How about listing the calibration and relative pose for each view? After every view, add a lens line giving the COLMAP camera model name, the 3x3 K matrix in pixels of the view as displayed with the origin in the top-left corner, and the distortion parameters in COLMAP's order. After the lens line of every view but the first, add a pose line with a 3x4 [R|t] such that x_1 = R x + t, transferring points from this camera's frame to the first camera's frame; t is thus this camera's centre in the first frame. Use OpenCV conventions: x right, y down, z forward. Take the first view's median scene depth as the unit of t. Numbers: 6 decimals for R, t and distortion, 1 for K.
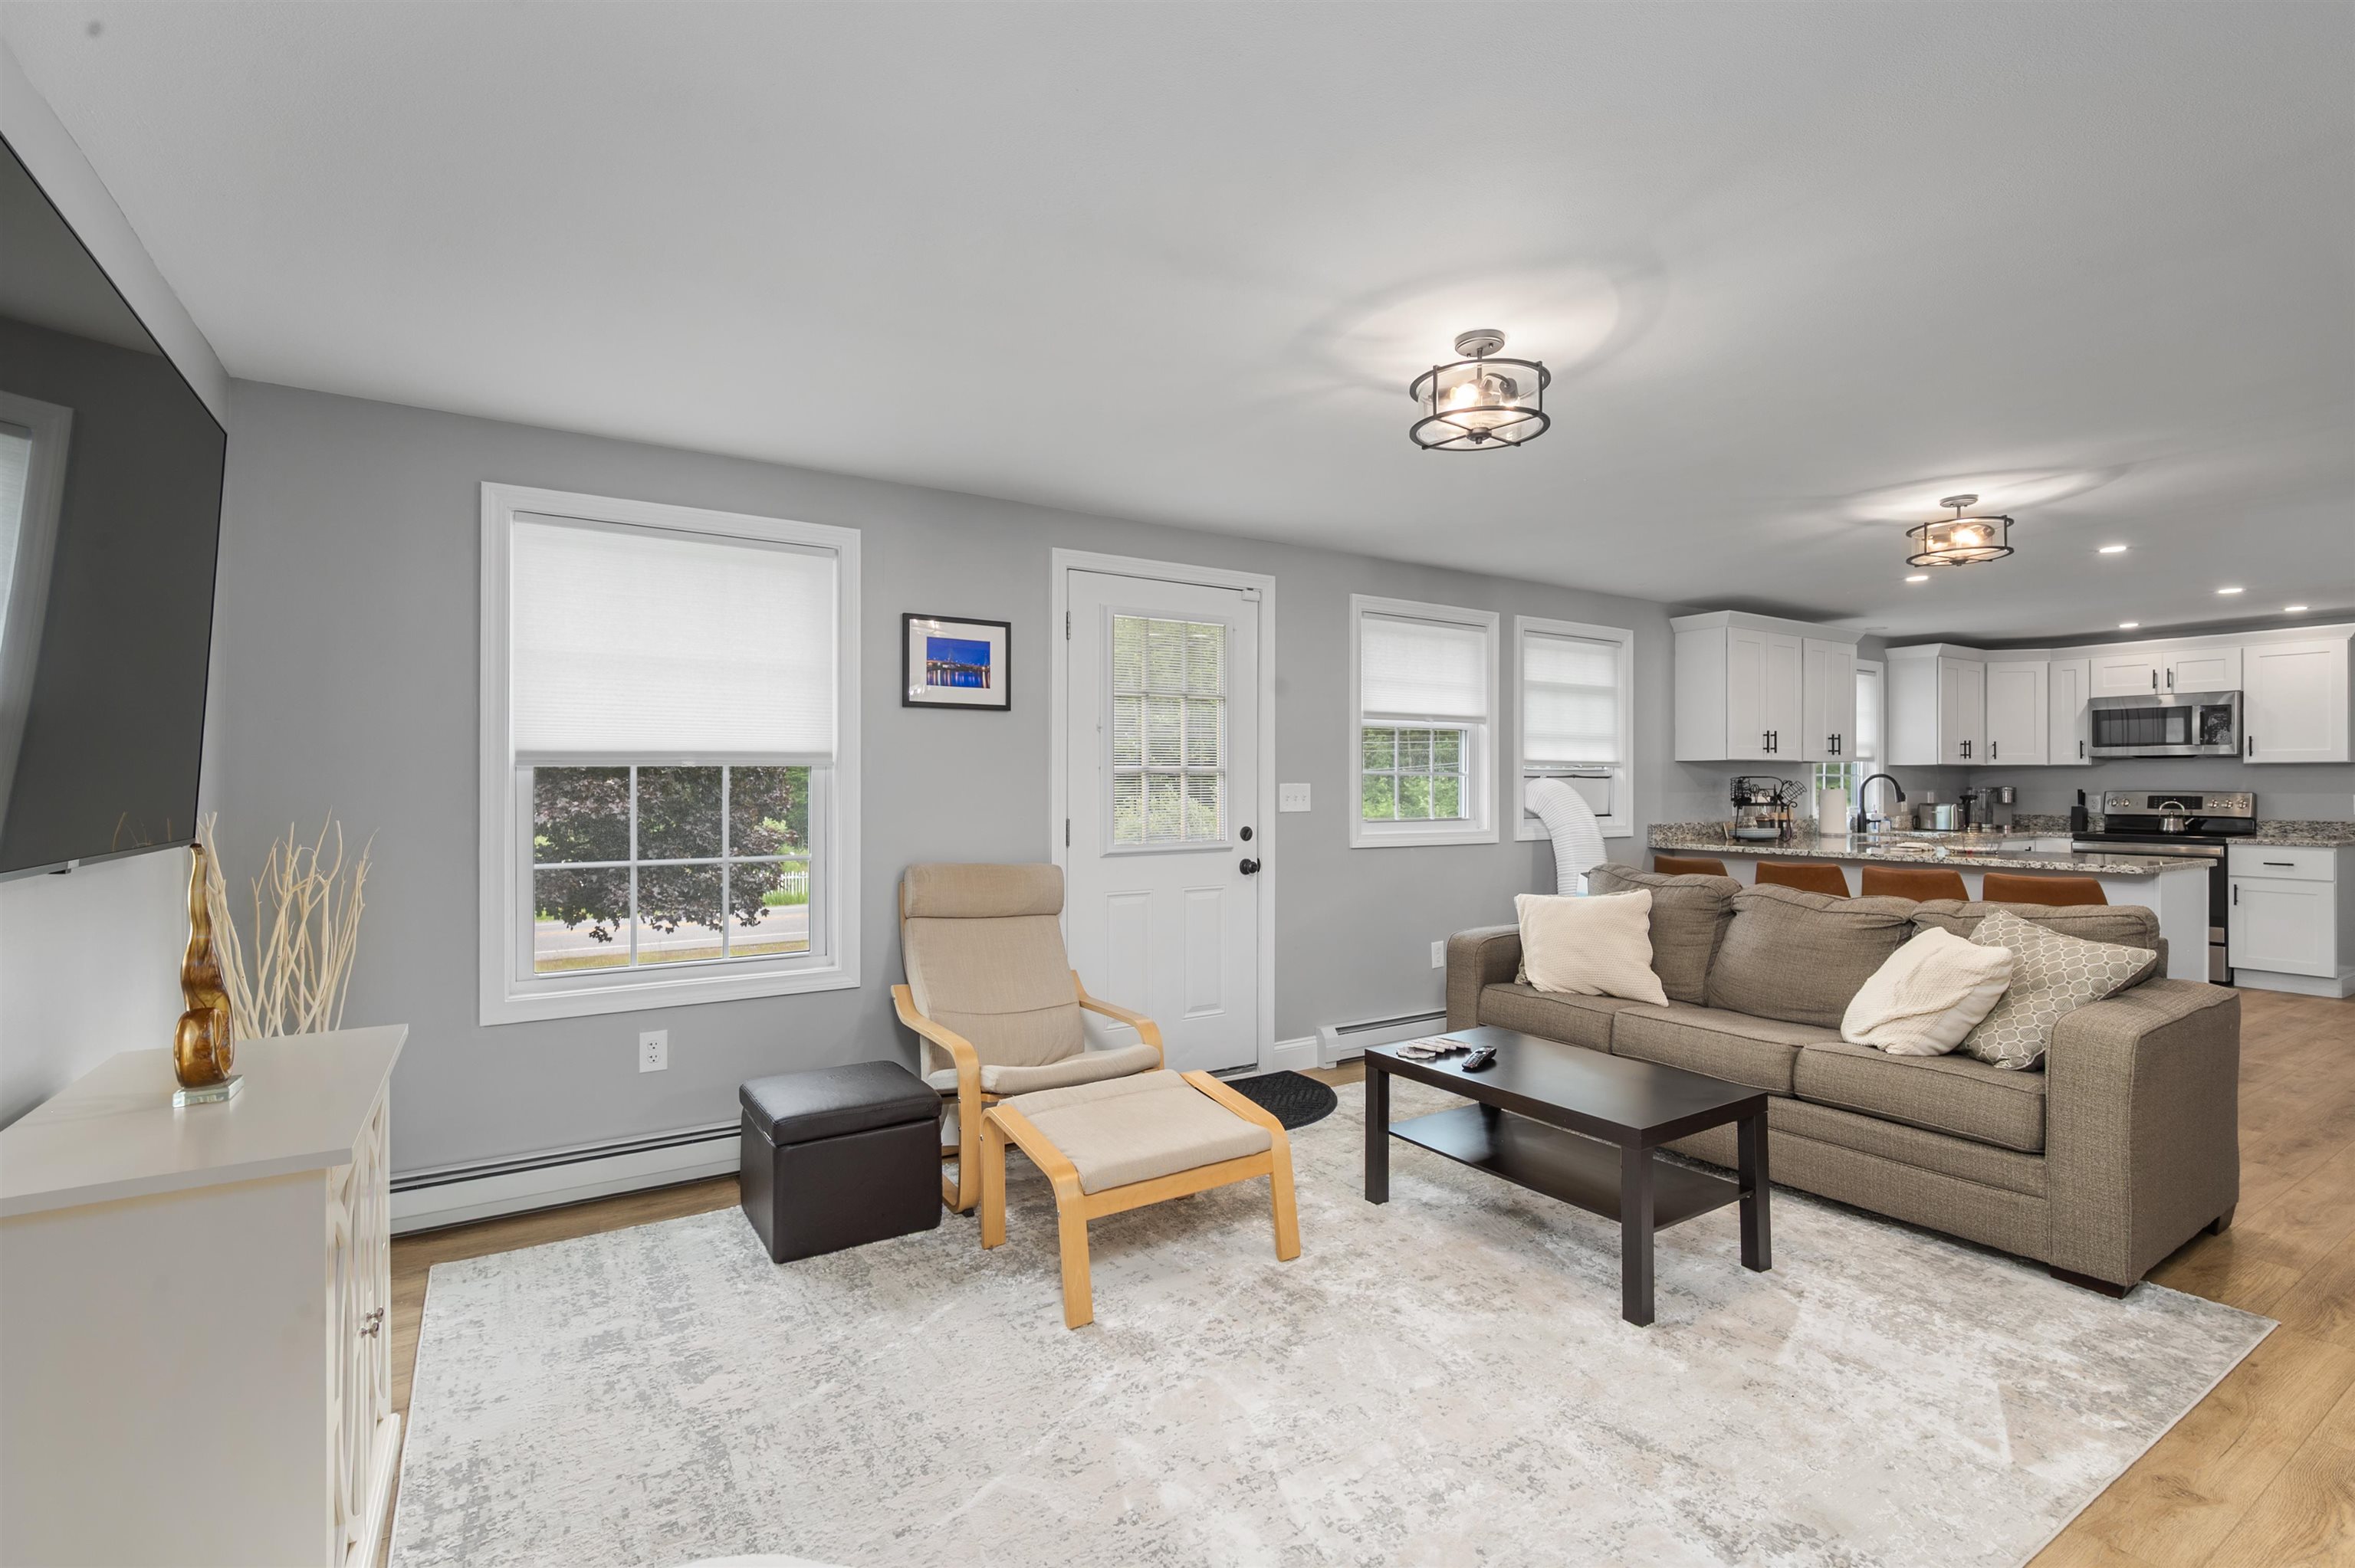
lens RADIAL K [[1058.5, 0, 1177.5], [0, 1058.5, 784.0], [0, 0, 1]] dist [-0.002361, -0.000040]
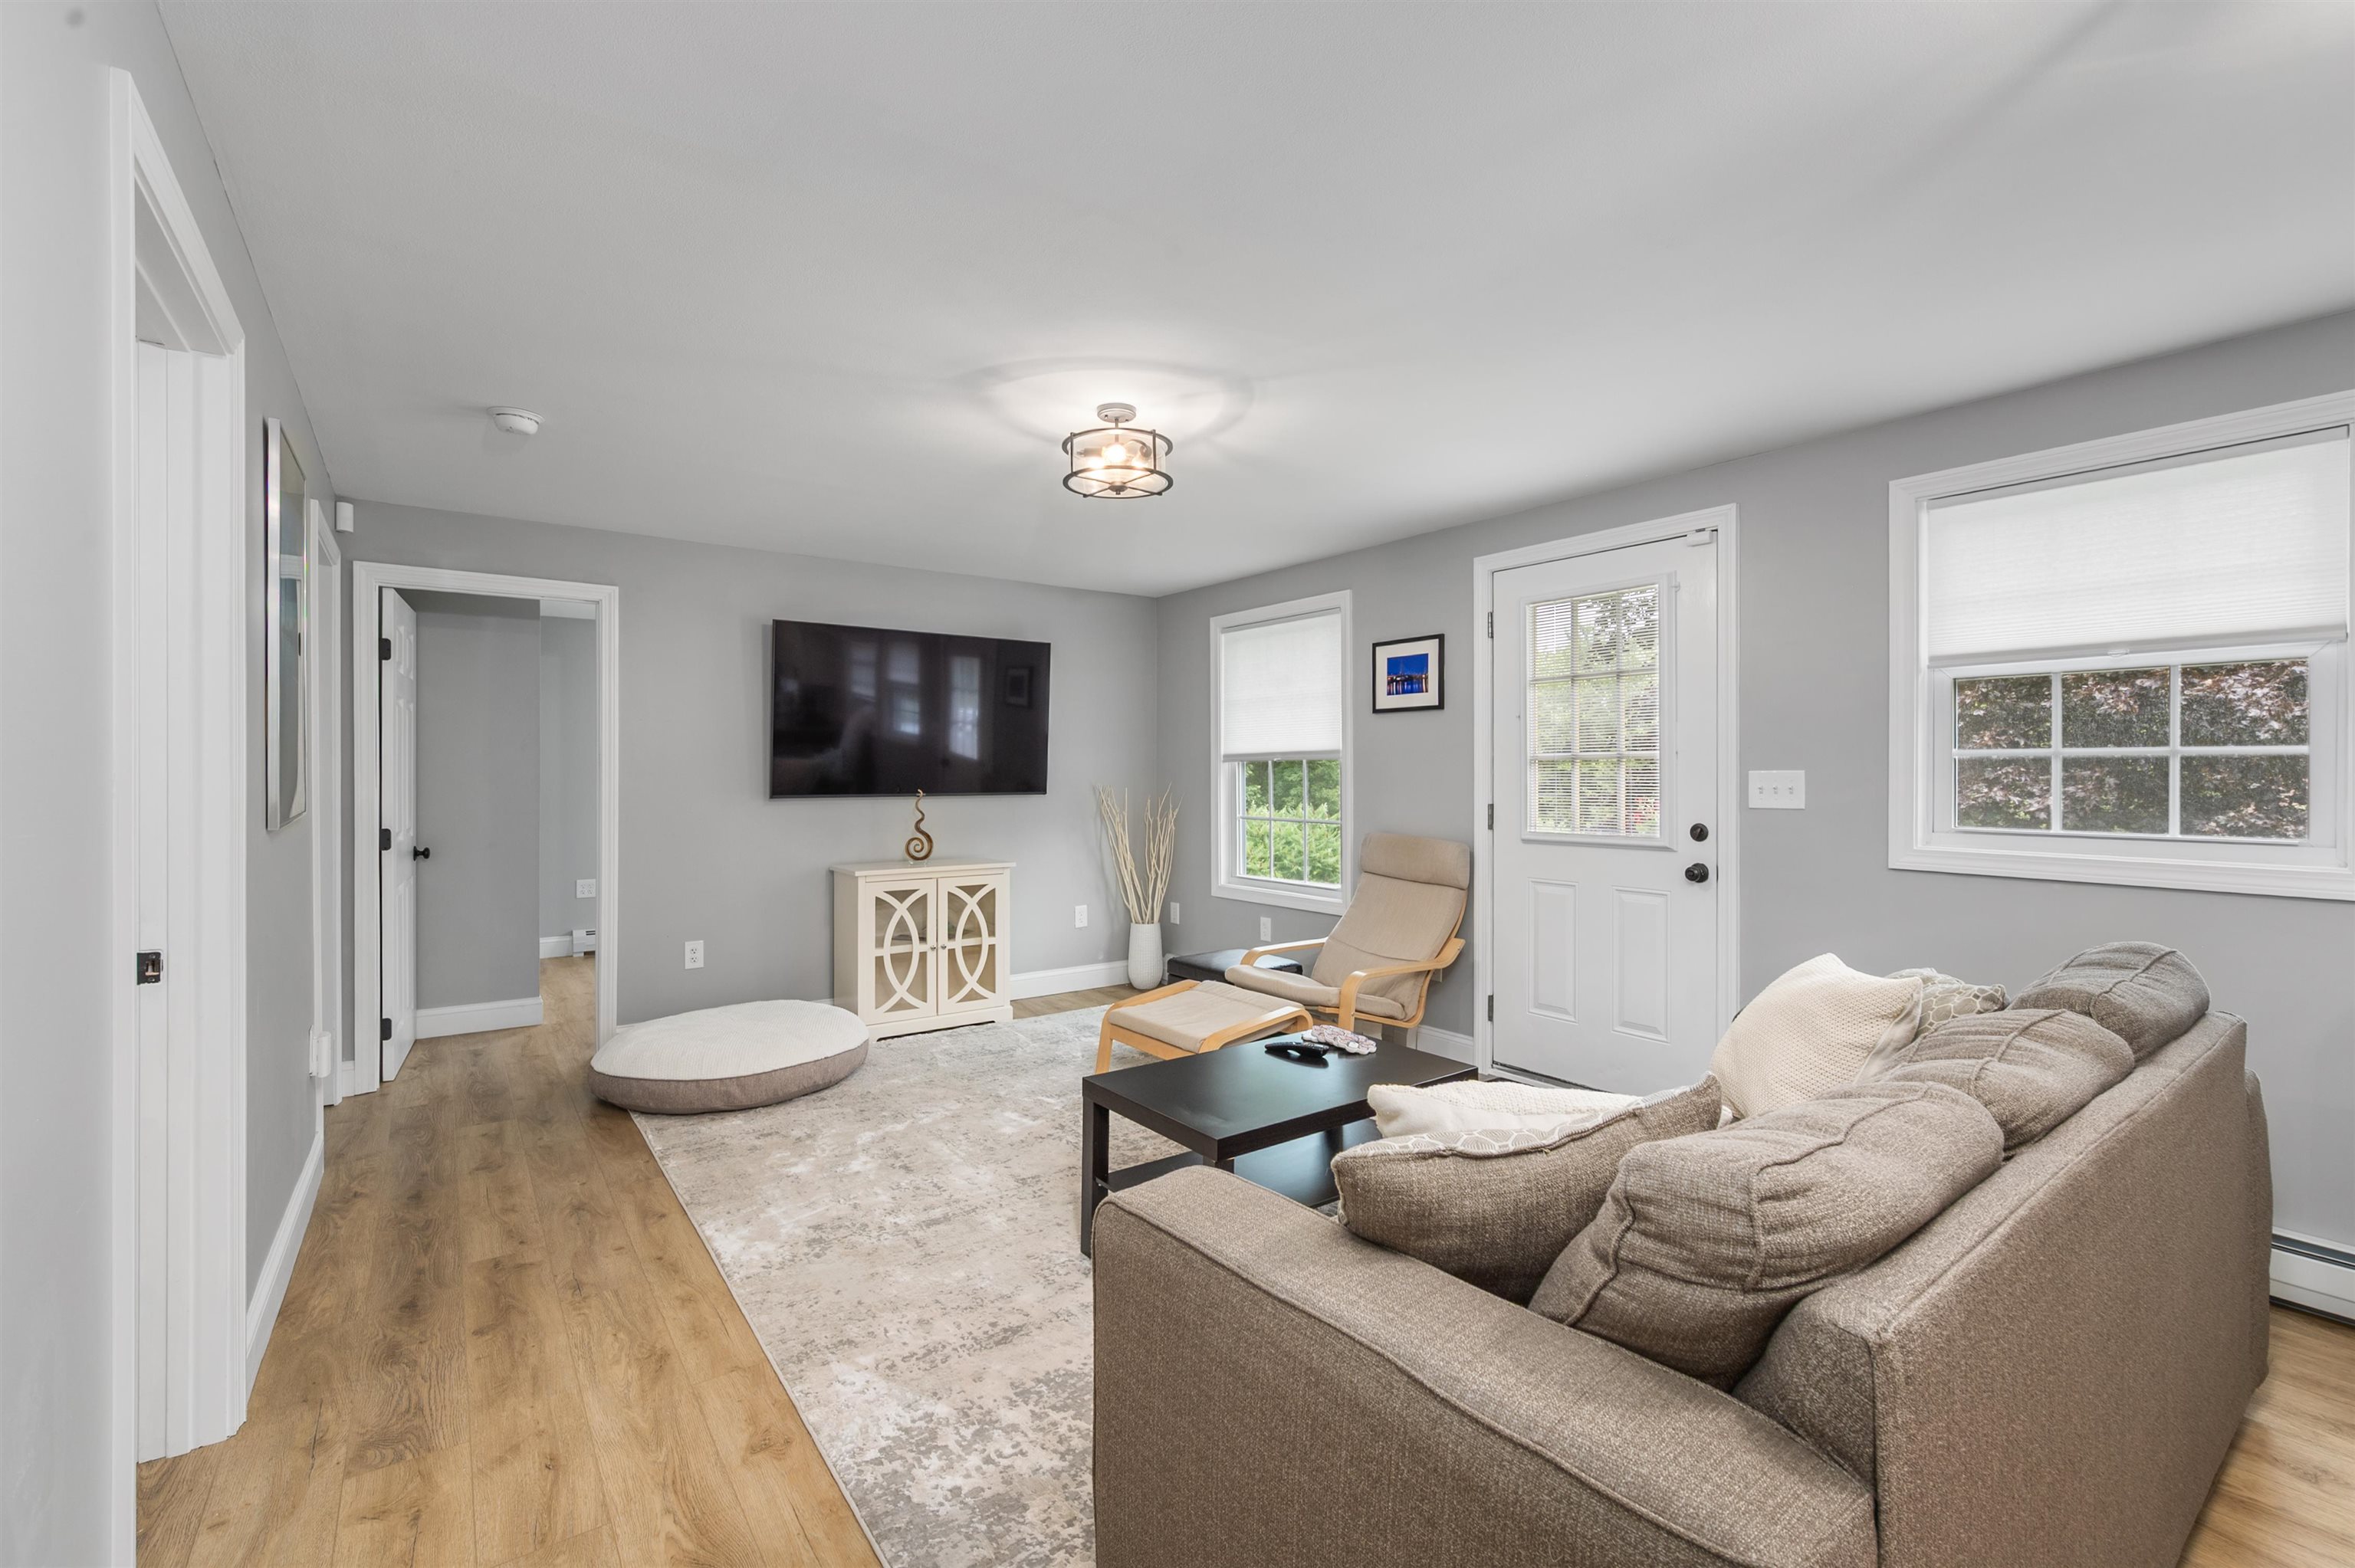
lens RADIAL K [[1017.1, 0, 1183.8], [0, 1017.1, 772.5], [0, 0, 1]] dist [0.000176, -0.000453]
pose [[0.063662, 0.003149, -0.997967, 0.956405], [0.004575, 0.999984, 0.003447, -0.004258], [0.997961, -0.004785, 0.063647, 0.648921]]
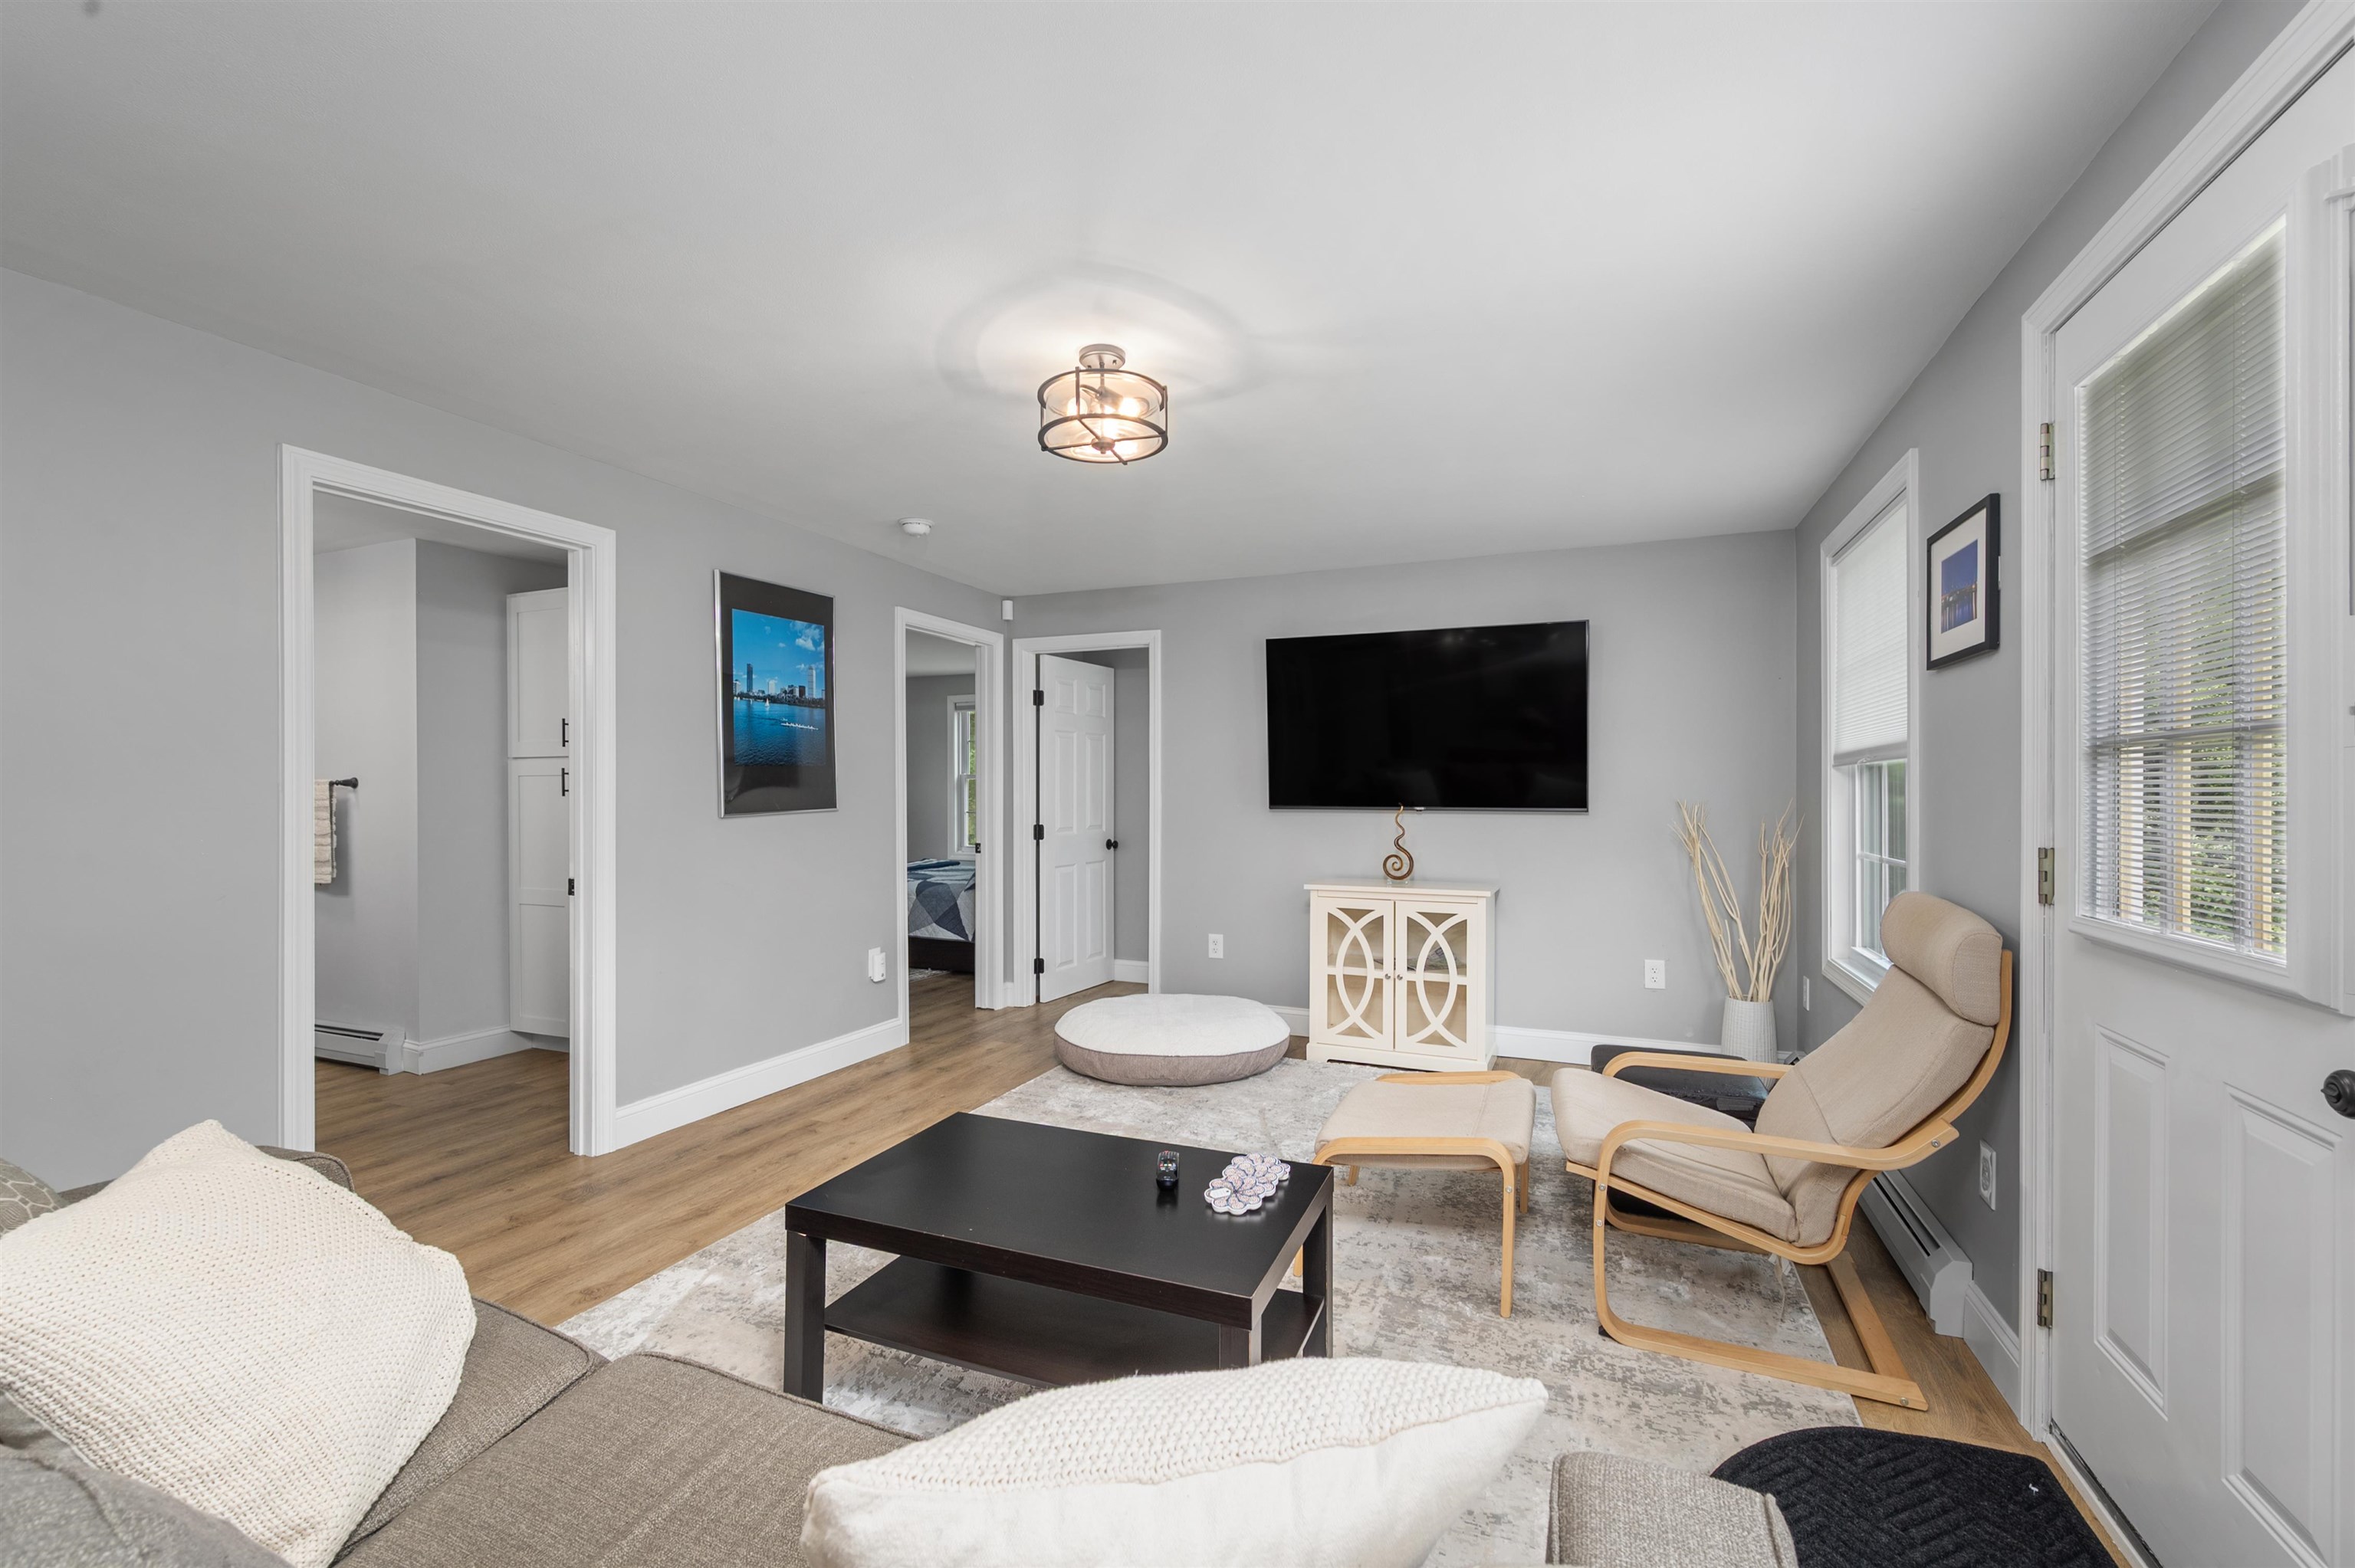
lens RADIAL K [[984.7, 0, 1180.3], [0, 984.7, 790.3], [0, 0, 1]] dist [0.002299, 0.000182]
pose [[-0.820336, 0.004032, -0.571868, 0.509936], [0.004887, 0.999988, 0.000040, 0.004697], [0.571862, -0.002762, -0.820345, 1.197345]]
